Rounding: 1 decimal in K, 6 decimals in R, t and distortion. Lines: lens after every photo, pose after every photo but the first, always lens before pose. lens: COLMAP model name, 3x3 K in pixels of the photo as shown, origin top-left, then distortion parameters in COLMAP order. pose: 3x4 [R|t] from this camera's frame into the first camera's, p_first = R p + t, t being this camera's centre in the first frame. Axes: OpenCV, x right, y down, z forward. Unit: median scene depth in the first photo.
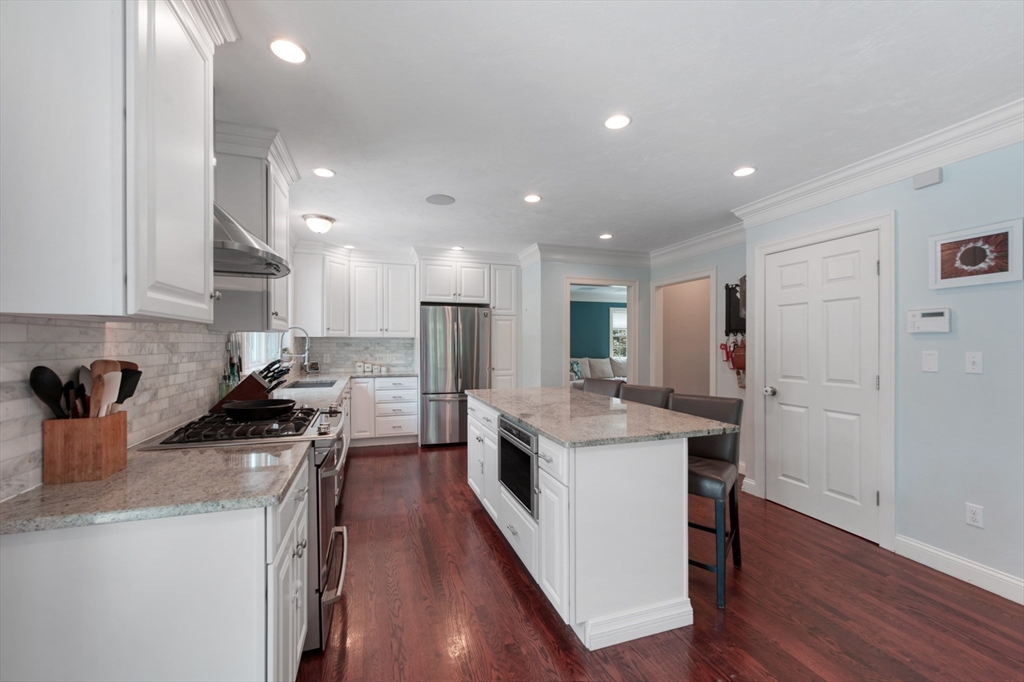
lens RADIAL K [[391.8, 0, 502.7], [0, 391.8, 345.6], [0, 0, 1]] dist [0.000347, 0.000025]
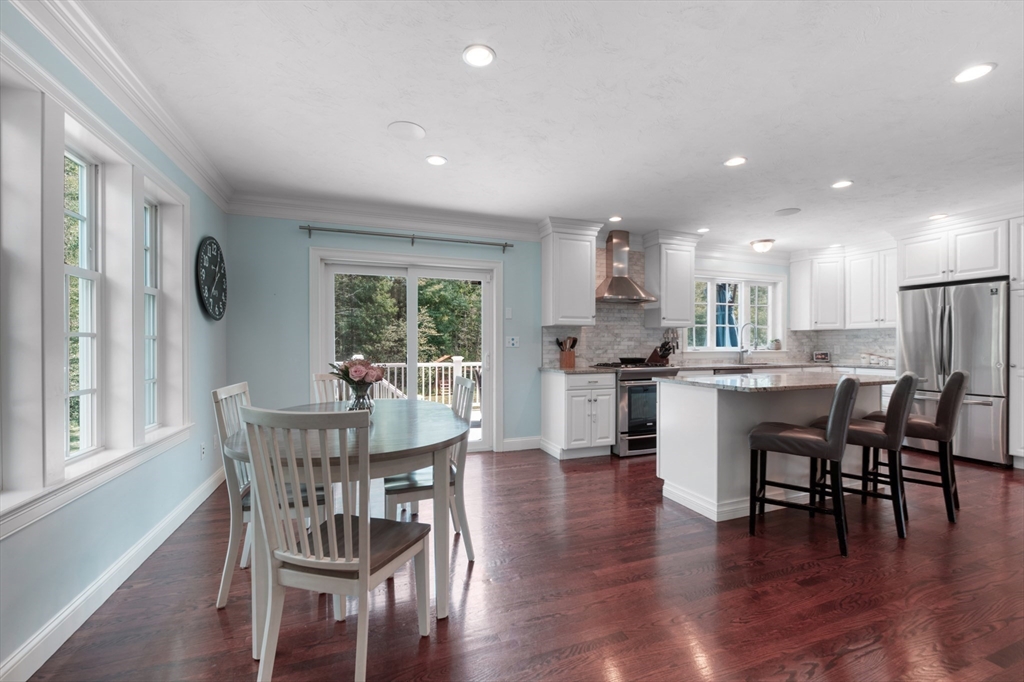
lens RADIAL K [[430.4, 0, 553.1], [0, 430.4, 348.9], [0, 0, 1]] dist [0.001143, 0.000321]
pose [[0.105148, 0.005069, -0.994444, 0.743080], [-0.004137, 0.999981, 0.004660, 0.032165], [0.994448, 0.003624, 0.105167, 0.098003]]
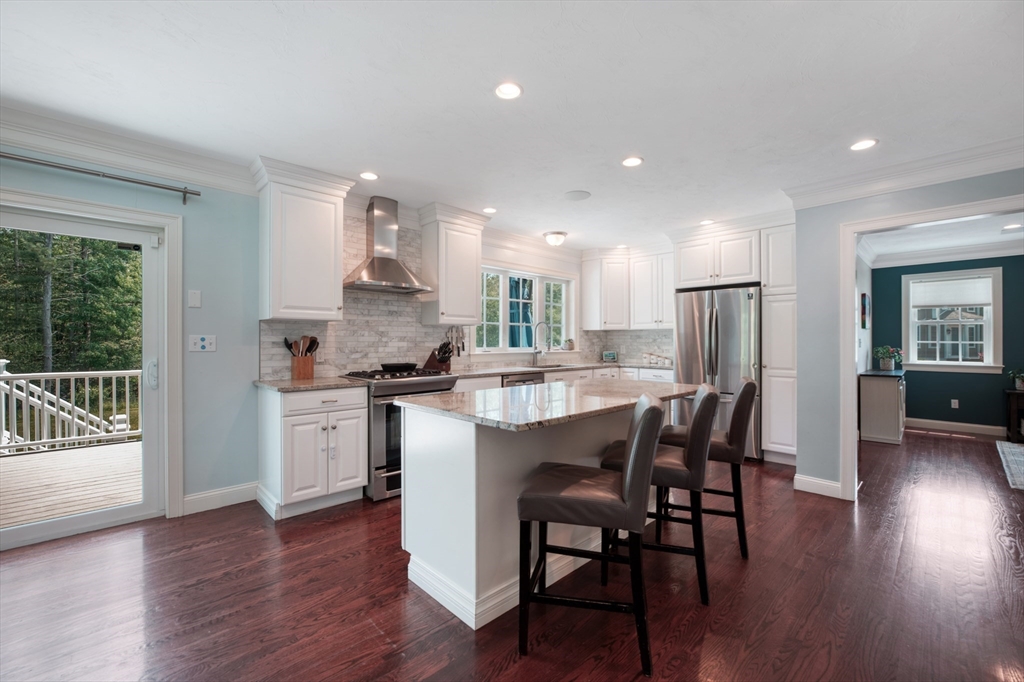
lens RADIAL K [[415.3, 0, 536.4], [0, 415.3, 343.0], [0, 0, 1]] dist [-0.000291, 0.000024]
pose [[0.472766, -0.001281, -0.881187, 0.533981], [-0.003387, 0.999989, -0.003271, 0.021230], [0.881181, 0.004531, 0.472757, 0.252902]]
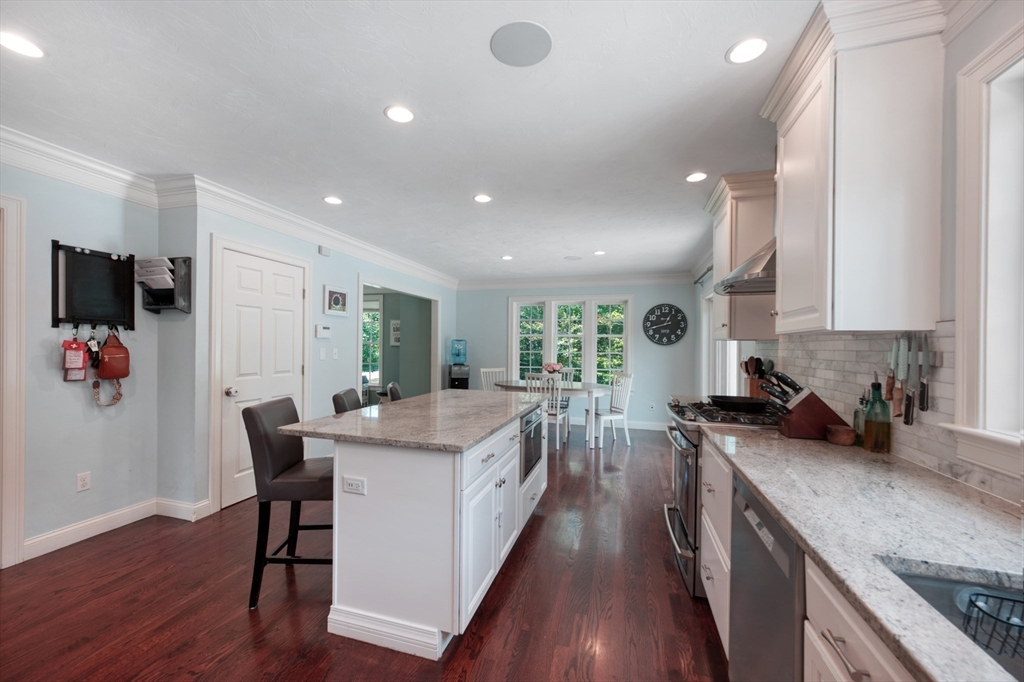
lens RADIAL K [[391.8, 0, 502.7], [0, 391.8, 345.6], [0, 0, 1]] dist [0.000347, 0.000025]
pose [[-0.816642, -0.009712, 0.577063, -0.281987], [-0.011335, 0.999935, 0.000788, -0.004369], [-0.577033, -0.005897, -0.816700, 0.929999]]
